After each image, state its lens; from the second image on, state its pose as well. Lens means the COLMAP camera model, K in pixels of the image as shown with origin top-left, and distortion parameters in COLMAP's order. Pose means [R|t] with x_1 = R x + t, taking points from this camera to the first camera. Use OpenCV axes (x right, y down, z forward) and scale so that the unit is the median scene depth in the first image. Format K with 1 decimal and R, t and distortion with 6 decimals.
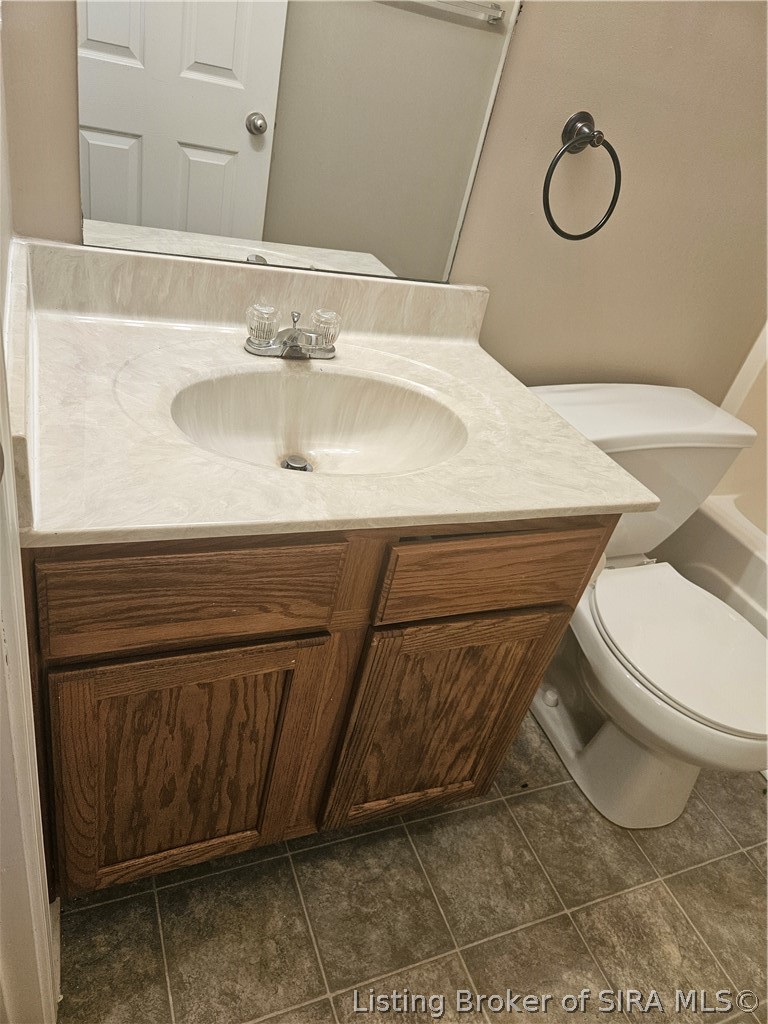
lens RADIAL K [[694.8, 0, 367.7], [0, 694.8, 507.6], [0, 0, 1]] dist [0.069220, -0.061805]
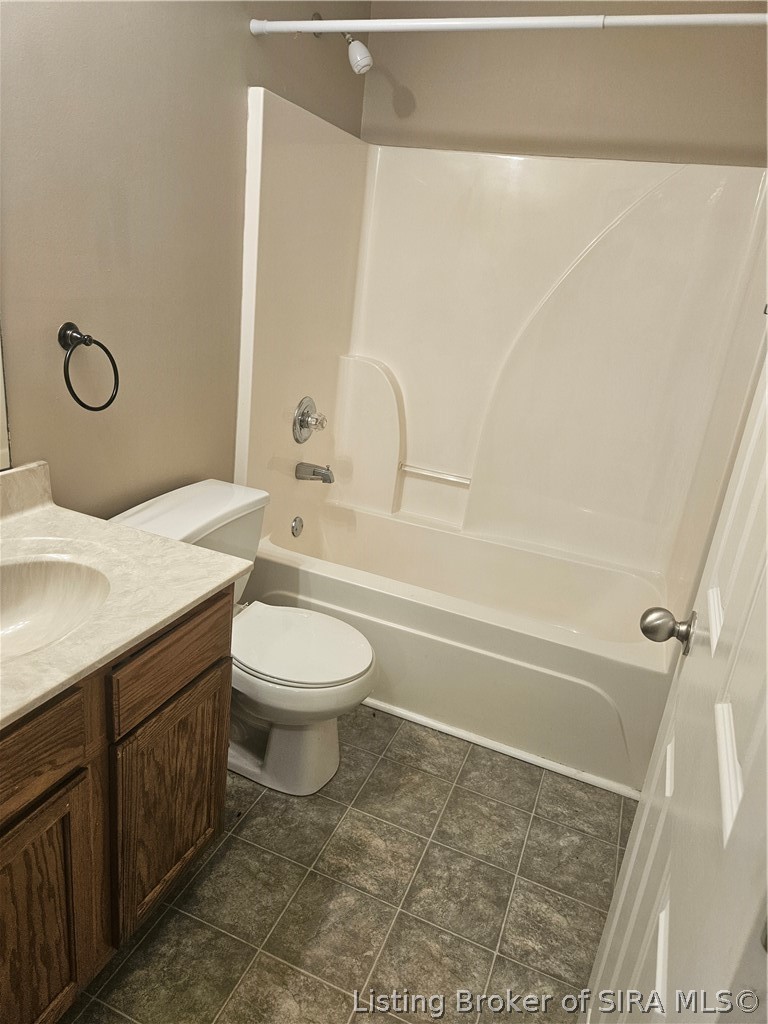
lens RADIAL K [[694.8, 0, 385.0], [0, 694.8, 513.2], [0, 0, 1]] dist [0.069220, -0.061805]
pose [[0.689695, -0.357605, 0.629634, -0.242950], [0.420045, 0.905873, 0.054383, -0.055649], [-0.589816, 0.226967, 0.774986, -0.294987]]
